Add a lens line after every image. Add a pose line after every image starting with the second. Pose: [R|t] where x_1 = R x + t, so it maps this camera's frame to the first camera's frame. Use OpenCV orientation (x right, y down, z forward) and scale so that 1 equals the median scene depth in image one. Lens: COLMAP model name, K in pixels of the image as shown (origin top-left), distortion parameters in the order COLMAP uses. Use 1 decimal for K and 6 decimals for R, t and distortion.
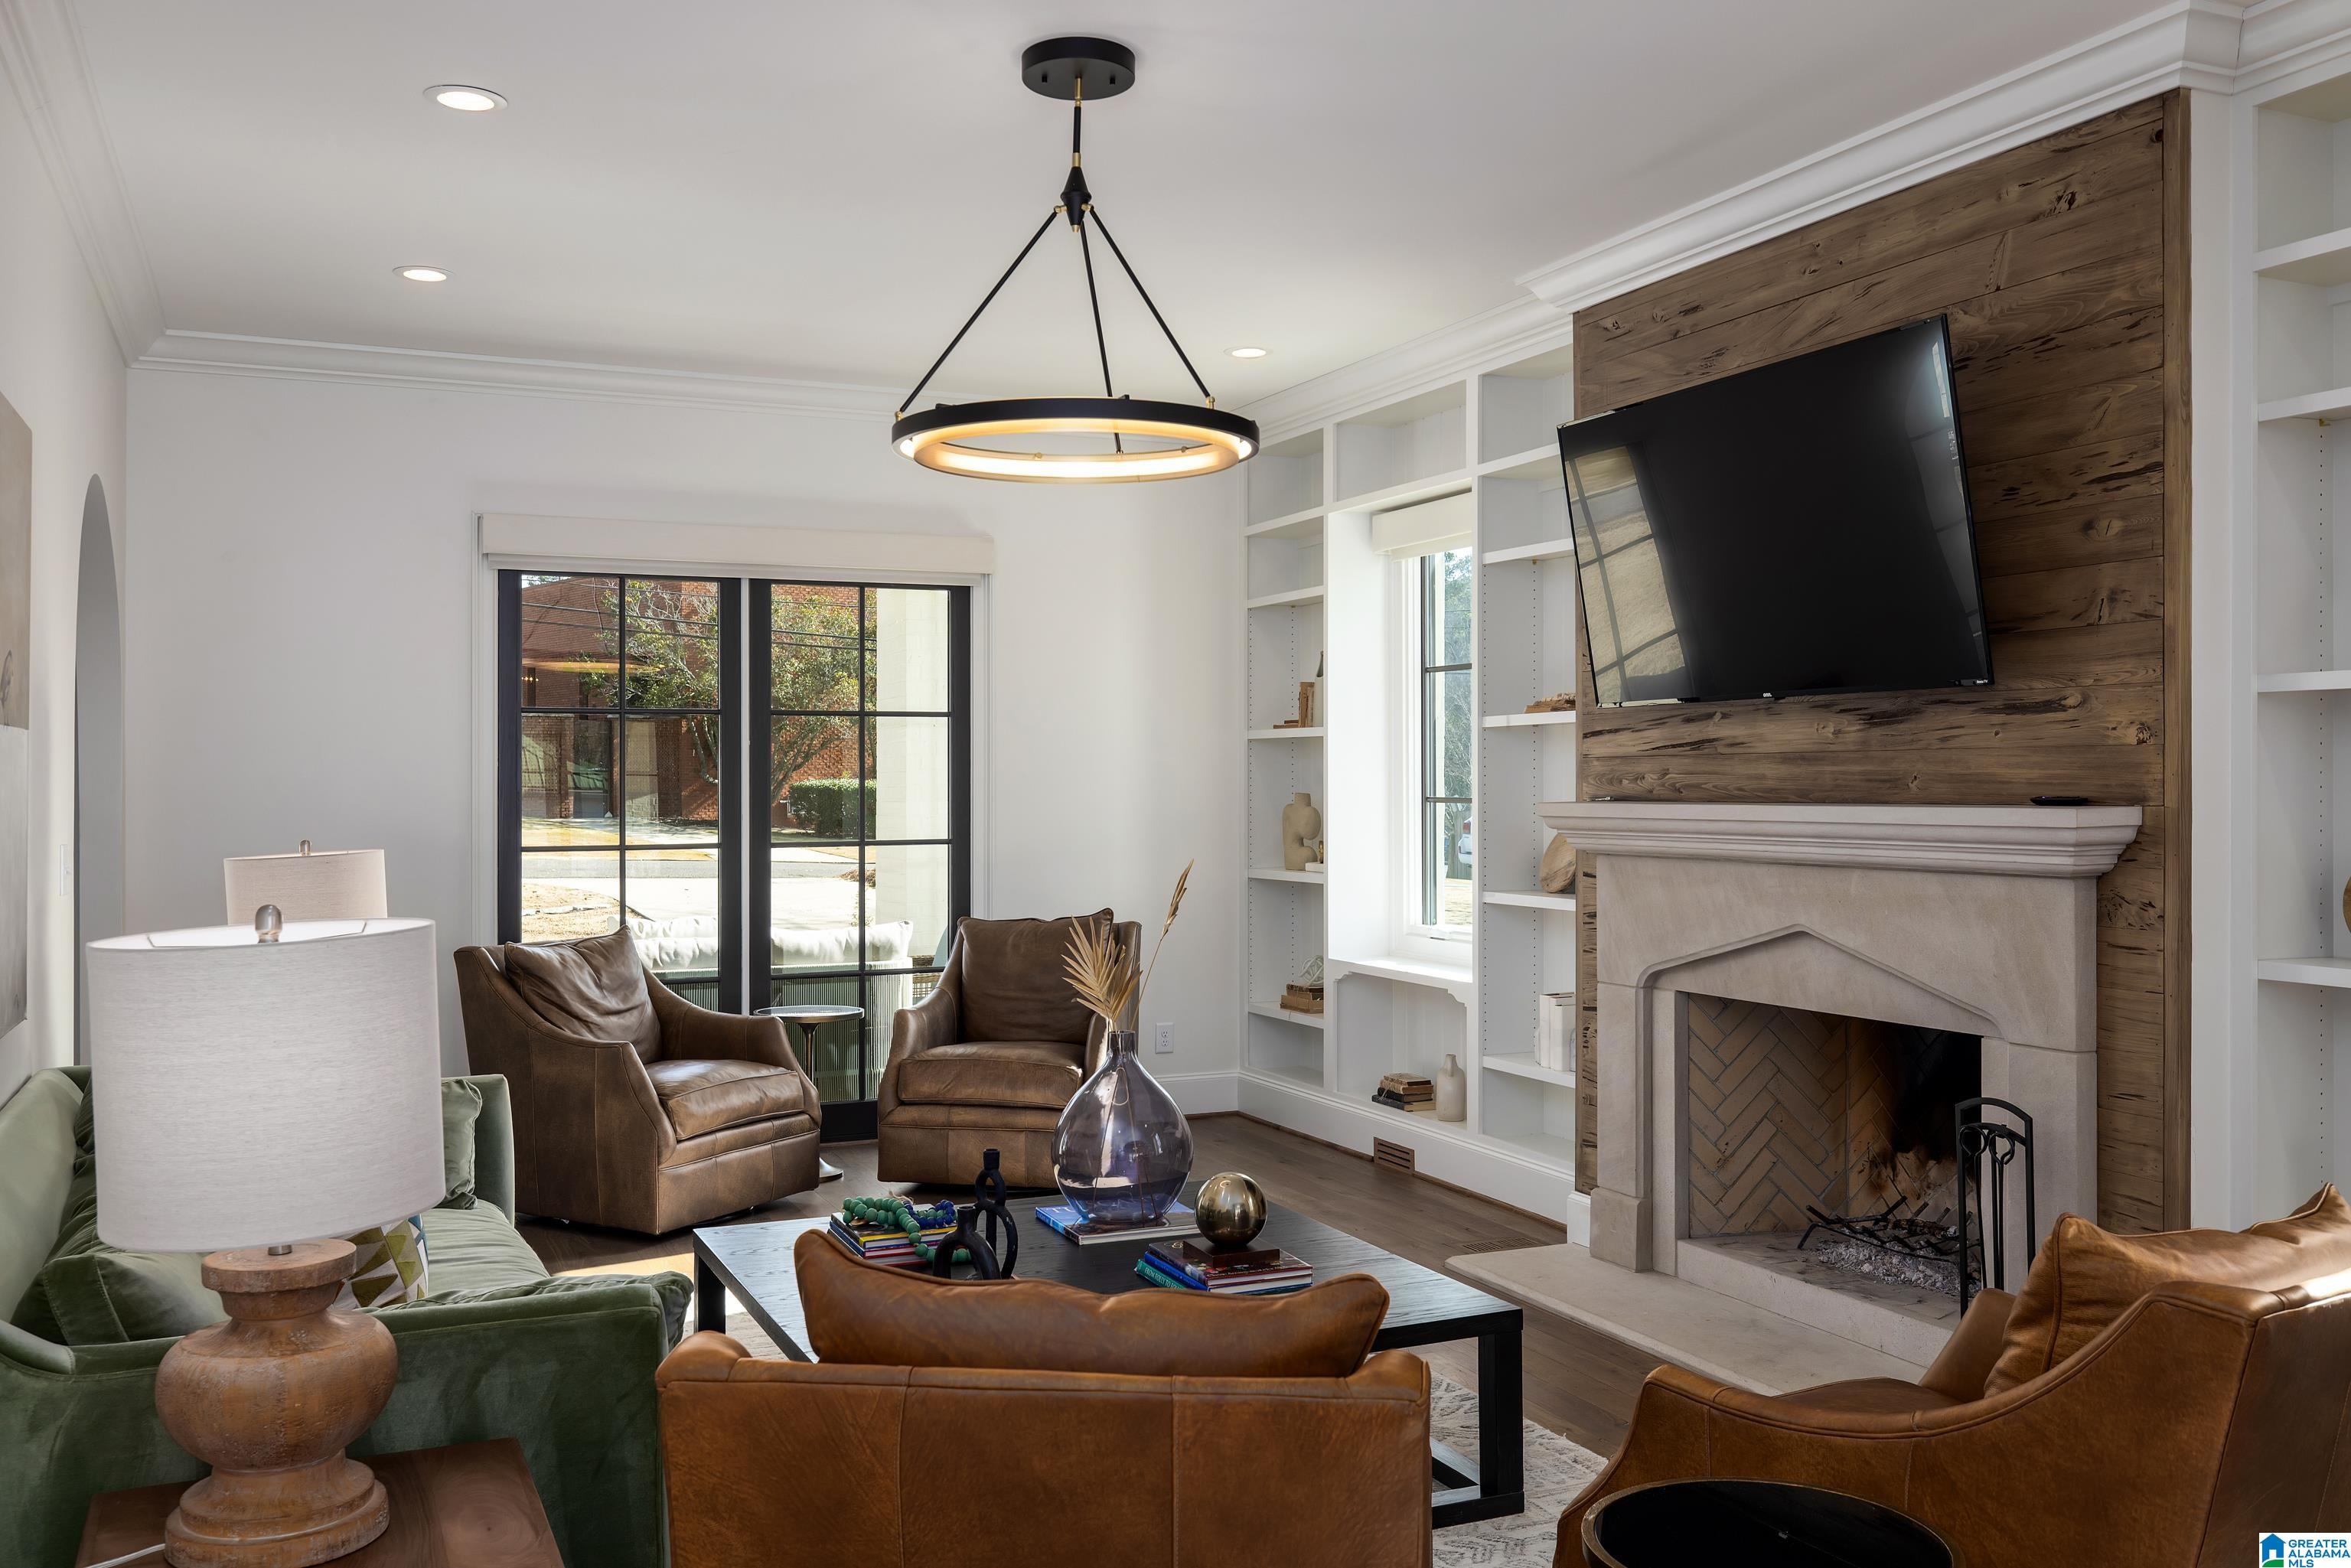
lens RADIAL K [[1896.3, 0, 1175.5], [0, 1896.3, 784.0], [0, 0, 1]] dist [0.002009, 0.000554]
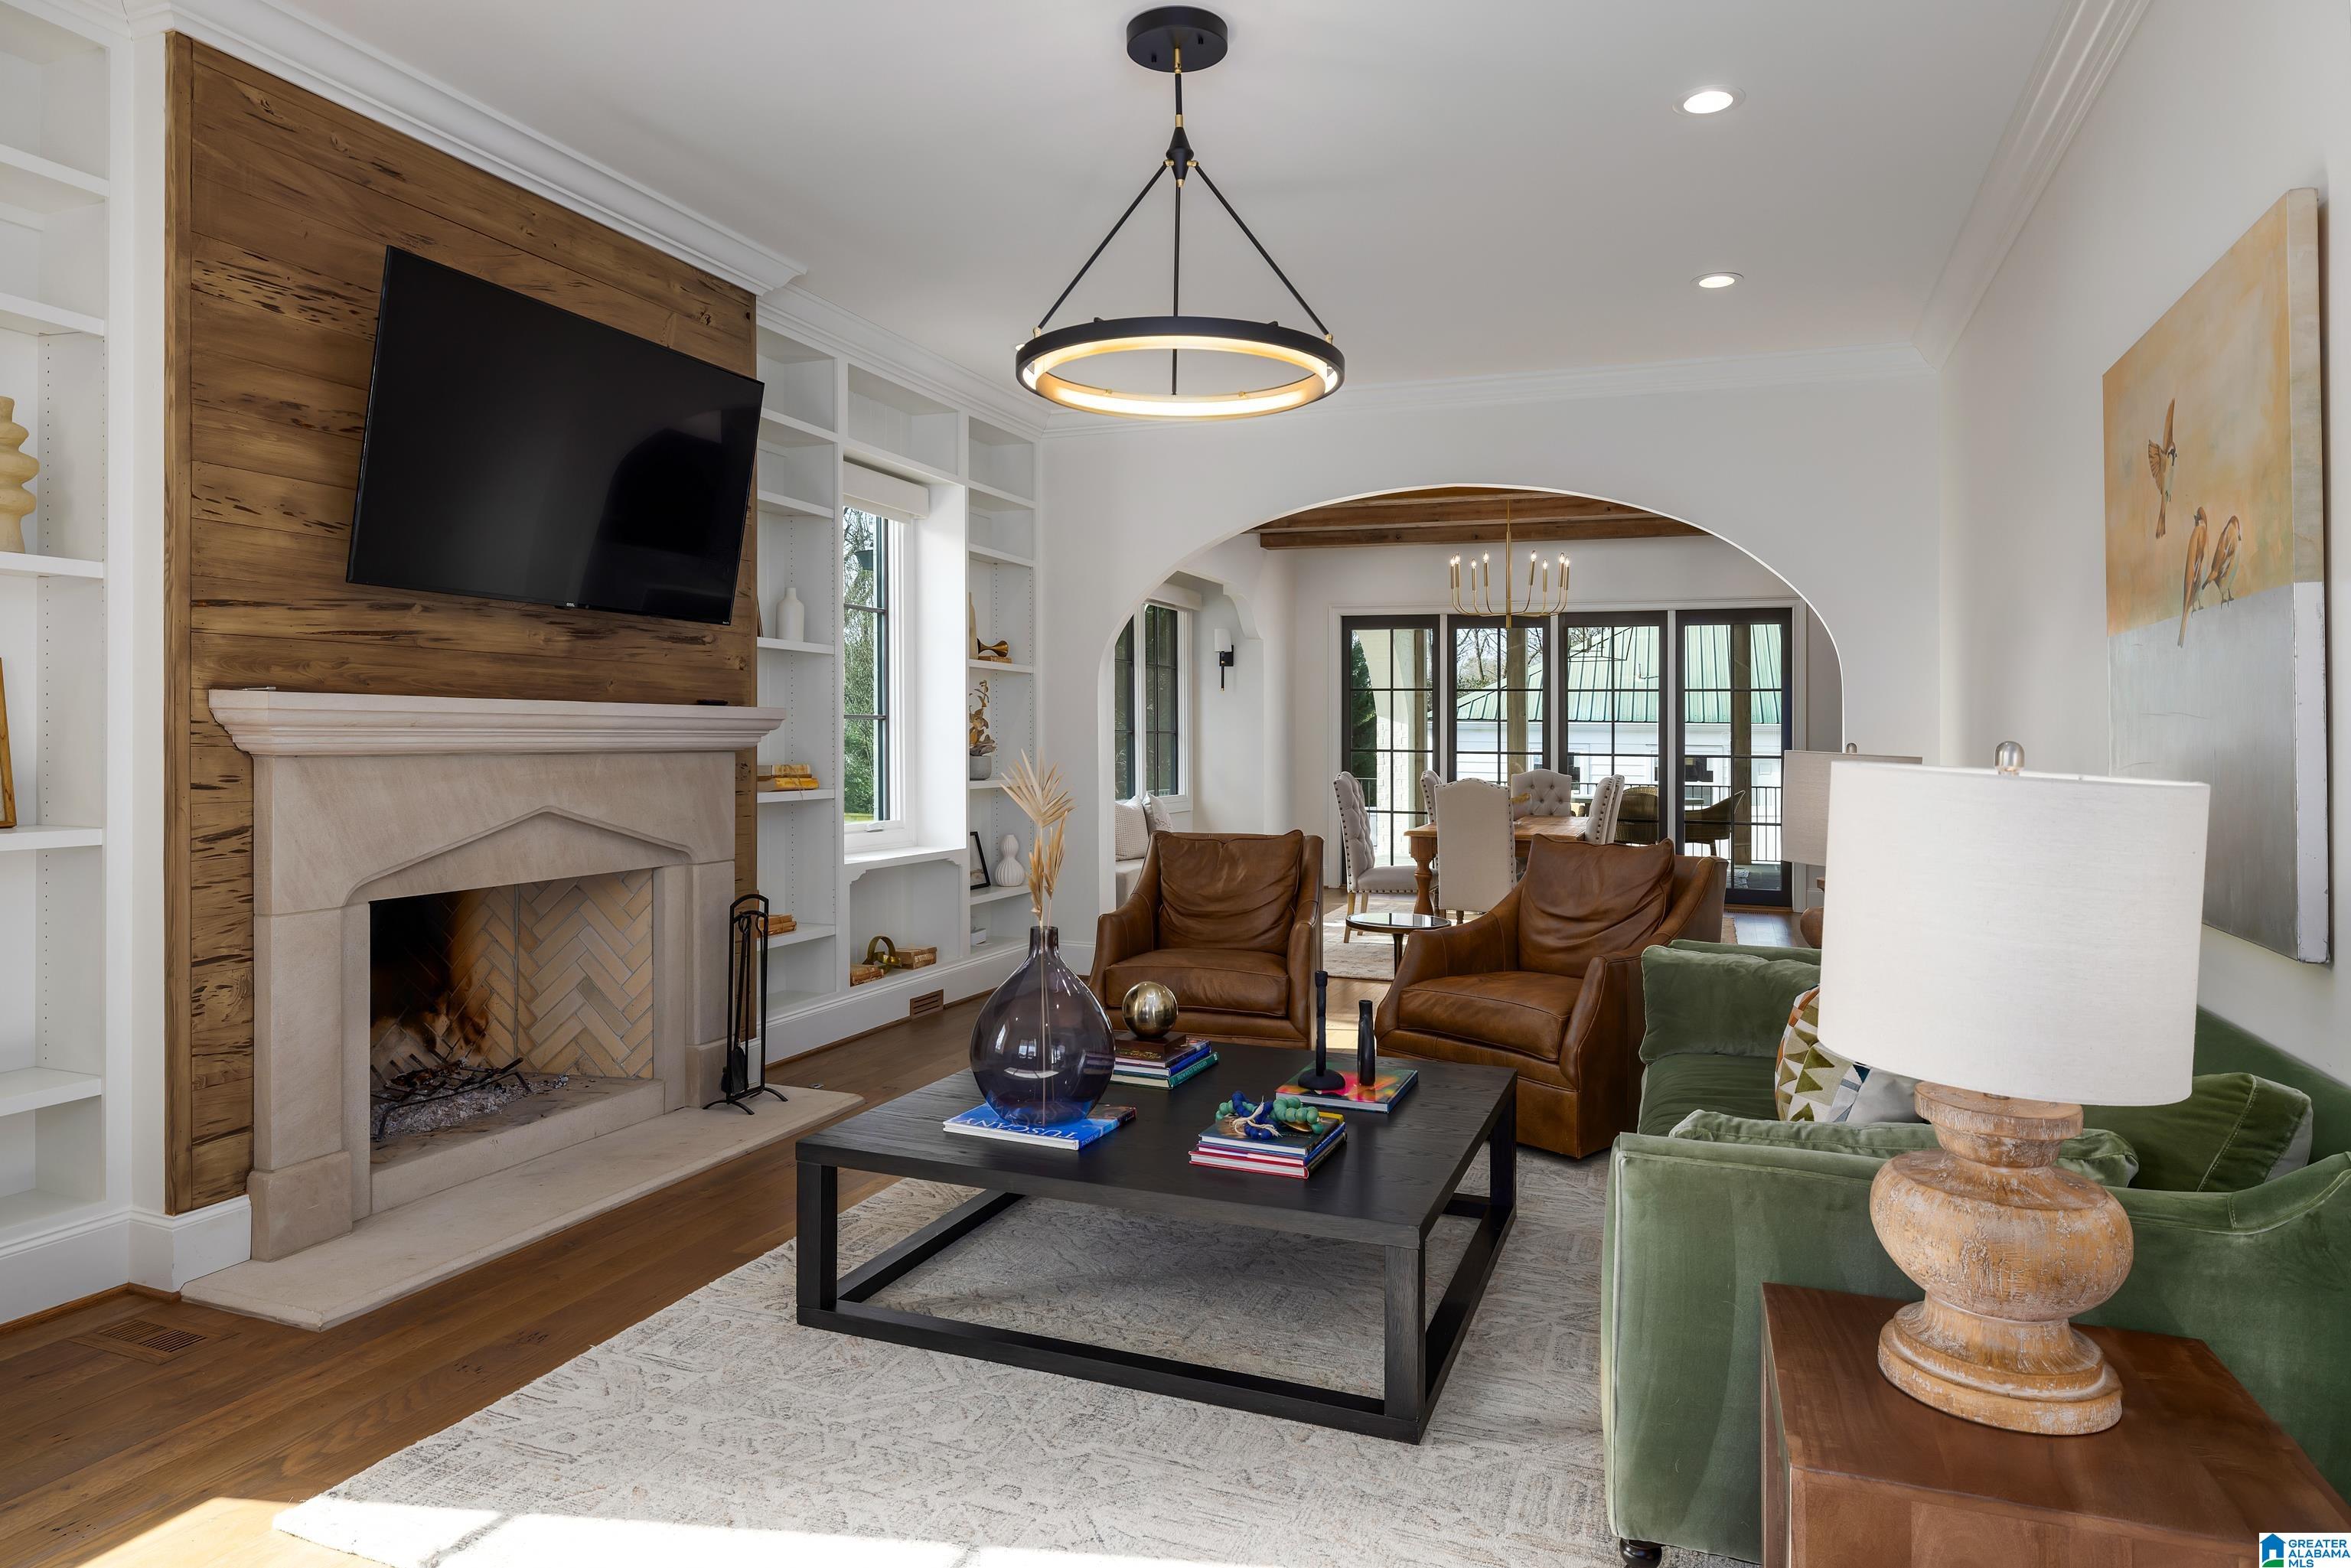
lens RADIAL K [[1406.0, 0, 1114.7], [0, 1406.0, 734.7], [0, 0, 1]] dist [-0.002457, 0.001263]
pose [[-0.663650, -0.001486, 0.748042, -0.541823], [-0.005802, 0.999978, -0.003161, 0.032455], [-0.748021, -0.006438, -0.663644, 1.331537]]
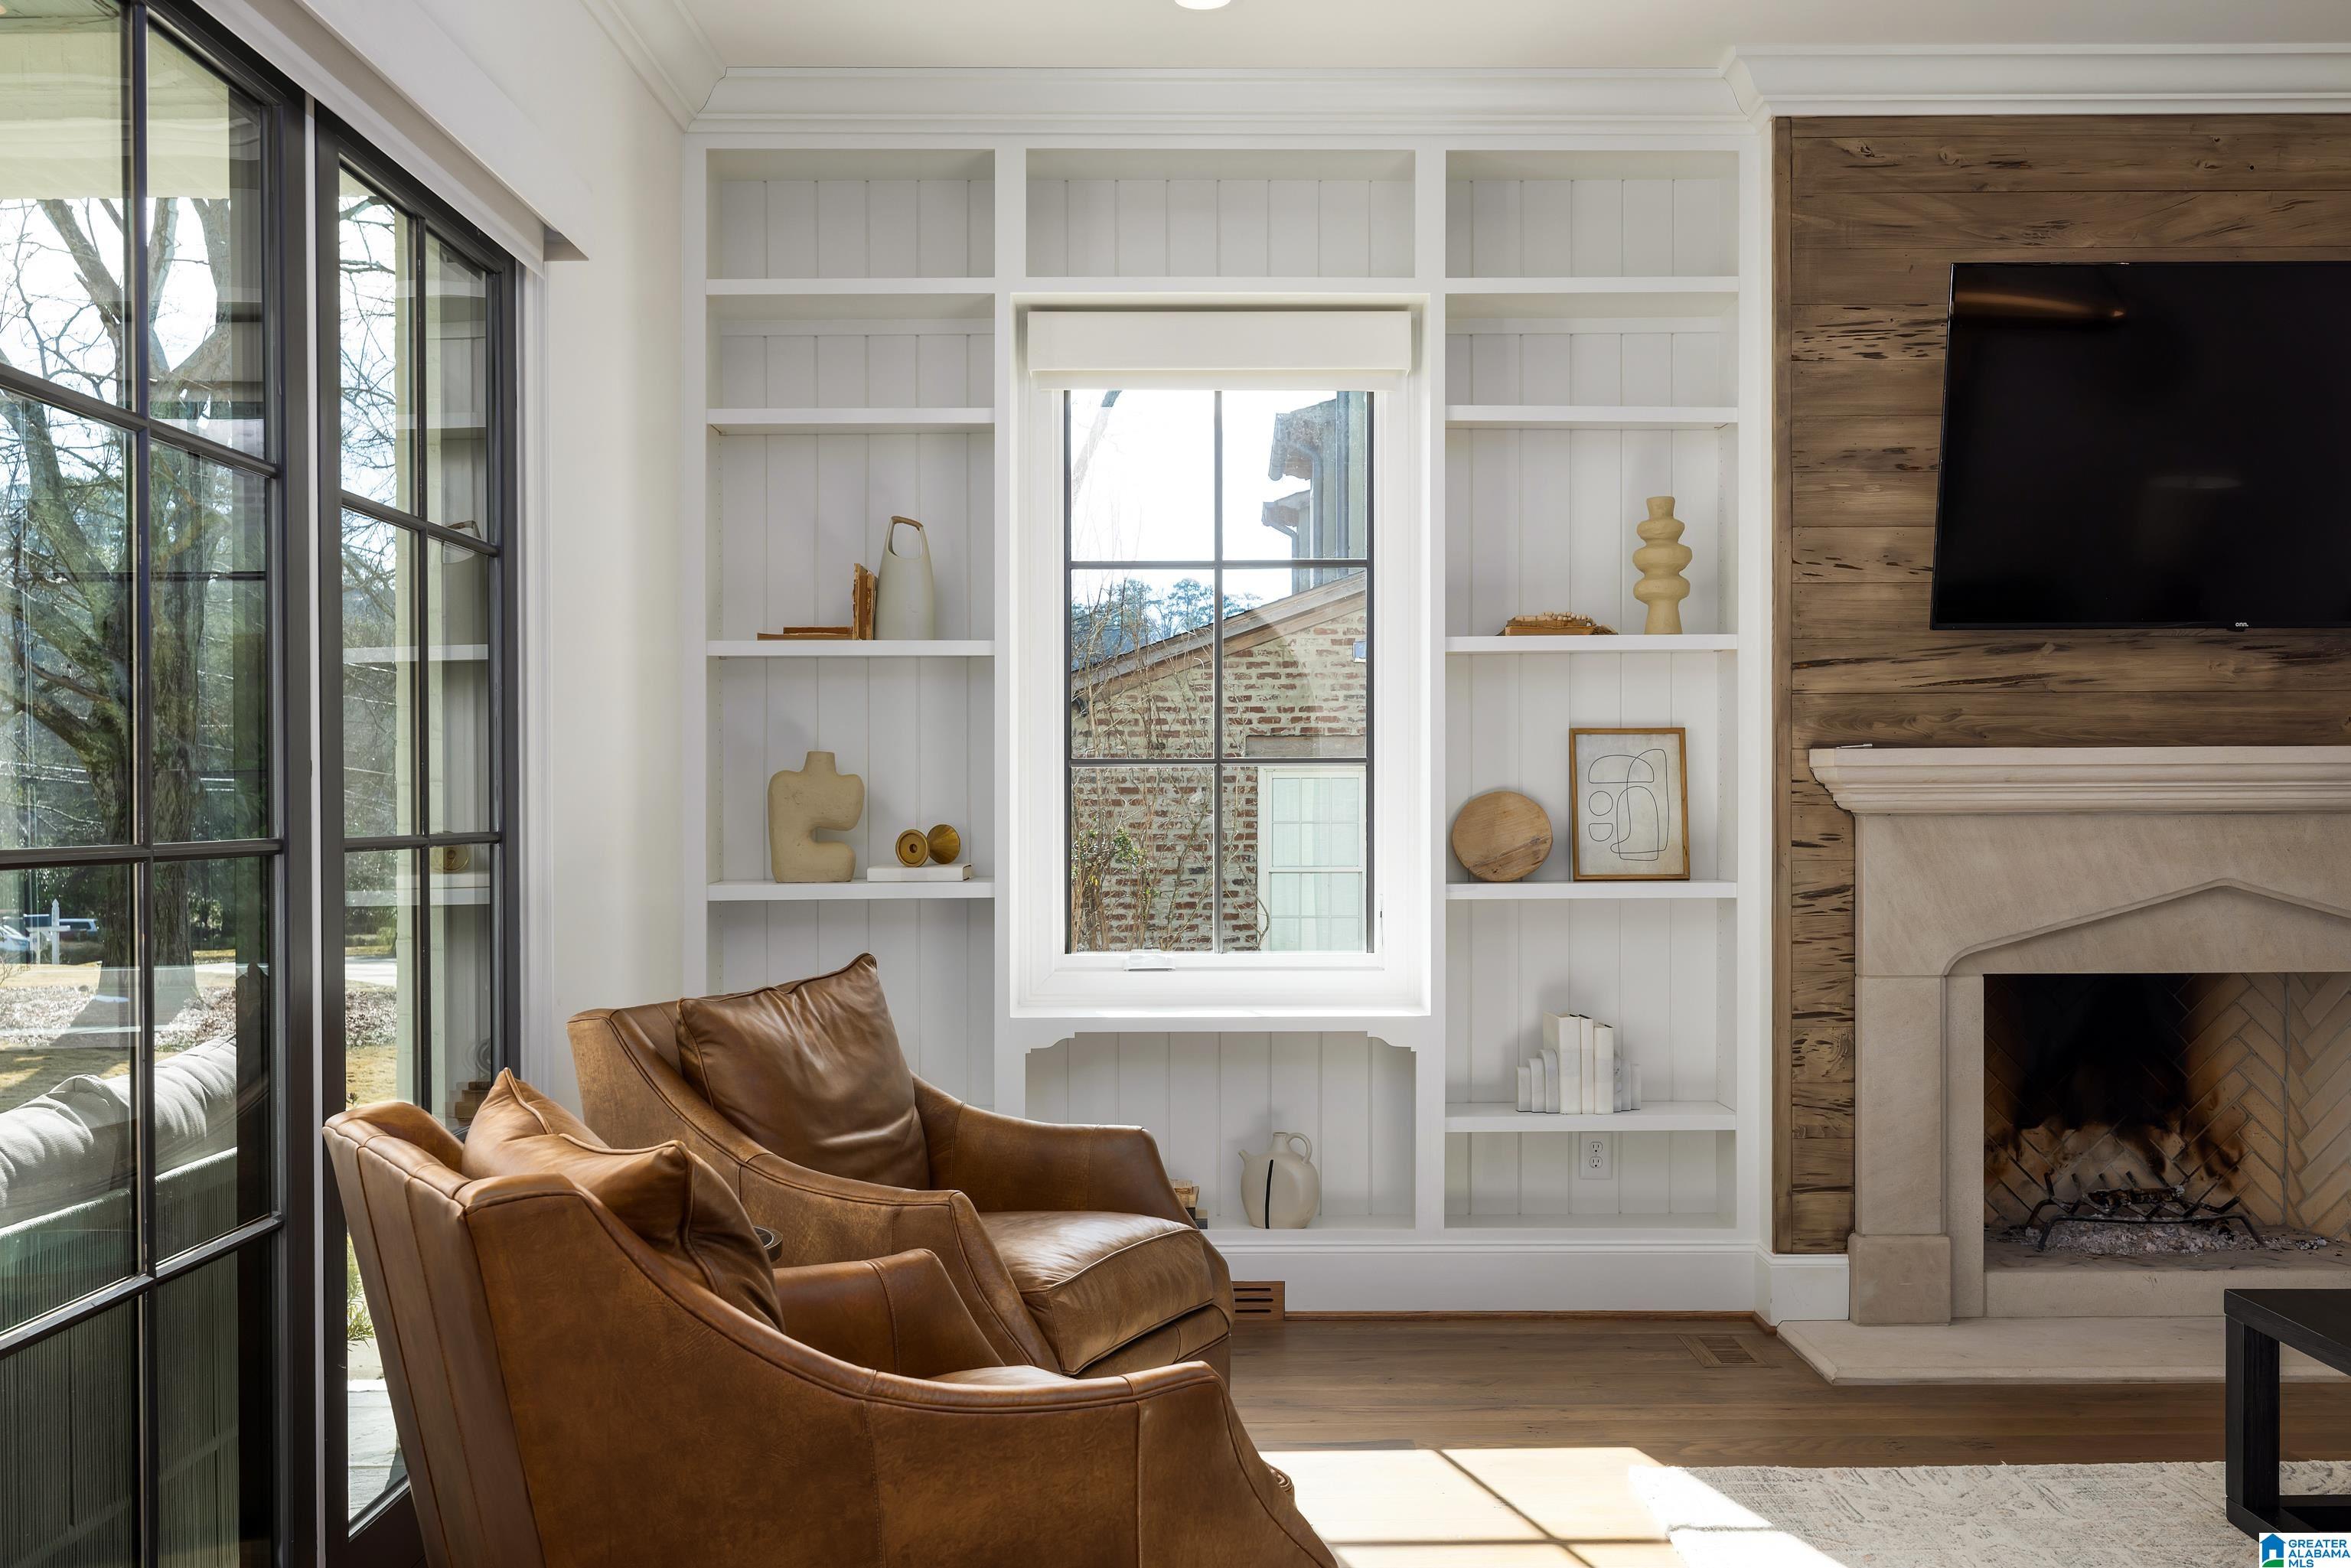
lens RADIAL K [[2020.1, 0, 1233.5], [0, 2020.1, 818.2], [0, 0, 1]] dist [0.002649, -0.000161]
pose [[0.416310, -0.000937, 0.909222, -0.768566], [0.003197, 0.999995, -0.000433, 0.044661], [-0.909217, 0.003087, 0.416311, 1.049756]]
